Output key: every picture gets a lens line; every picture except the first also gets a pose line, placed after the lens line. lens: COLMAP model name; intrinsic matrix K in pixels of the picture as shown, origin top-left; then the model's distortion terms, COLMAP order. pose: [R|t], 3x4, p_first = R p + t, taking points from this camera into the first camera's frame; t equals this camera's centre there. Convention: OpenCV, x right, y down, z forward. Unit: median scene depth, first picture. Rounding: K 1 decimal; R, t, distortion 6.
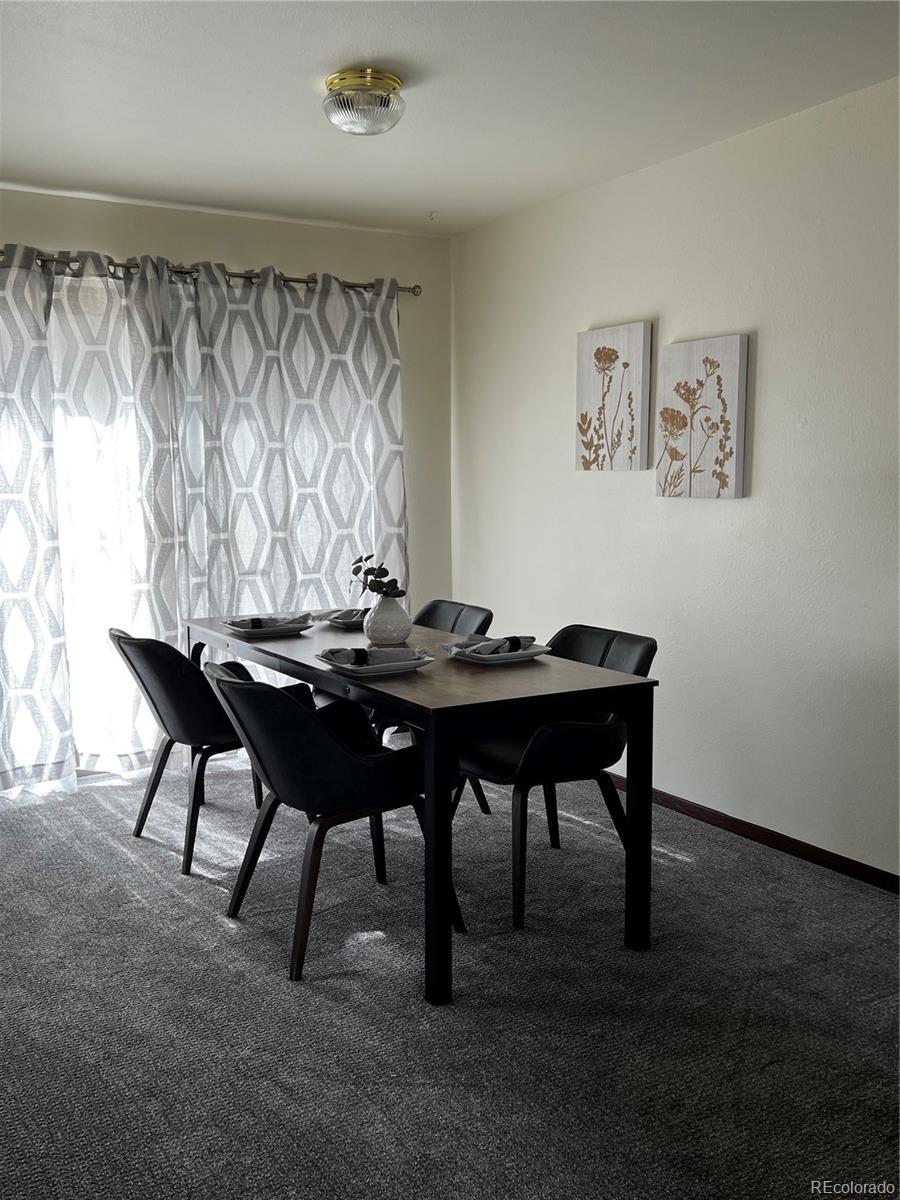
lens RADIAL K [[1101.9, 0, 450.0], [0, 1101.9, 600.0], [0, 0, 1]] dist [0.139750, -0.000373]
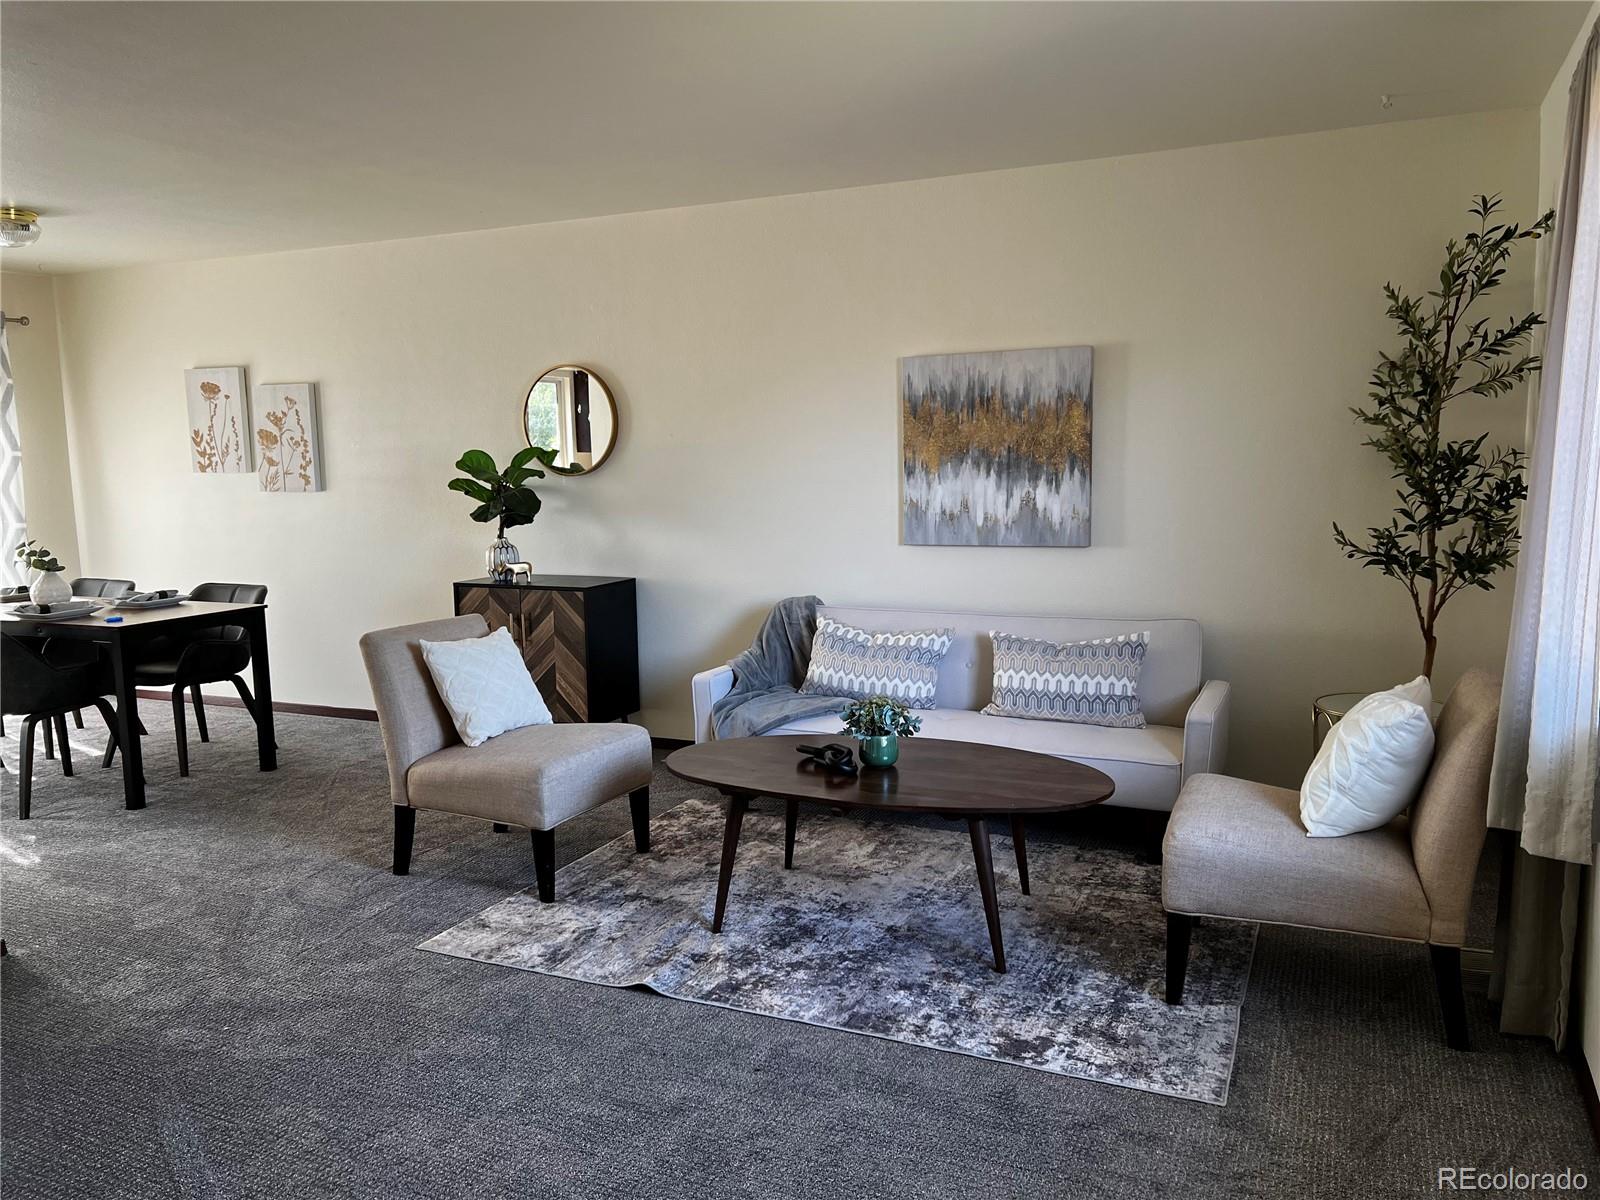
lens RADIAL K [[1178.4, 0, 808.8], [0, 1178.4, 610.2], [0, 0, 1]] dist [0.005660, -0.006172]
pose [[0.823524, -0.084615, 0.560935, -0.100298], [0.076654, 0.996343, 0.037757, 0.057723], [-0.562078, 0.011904, 0.826998, -0.675155]]
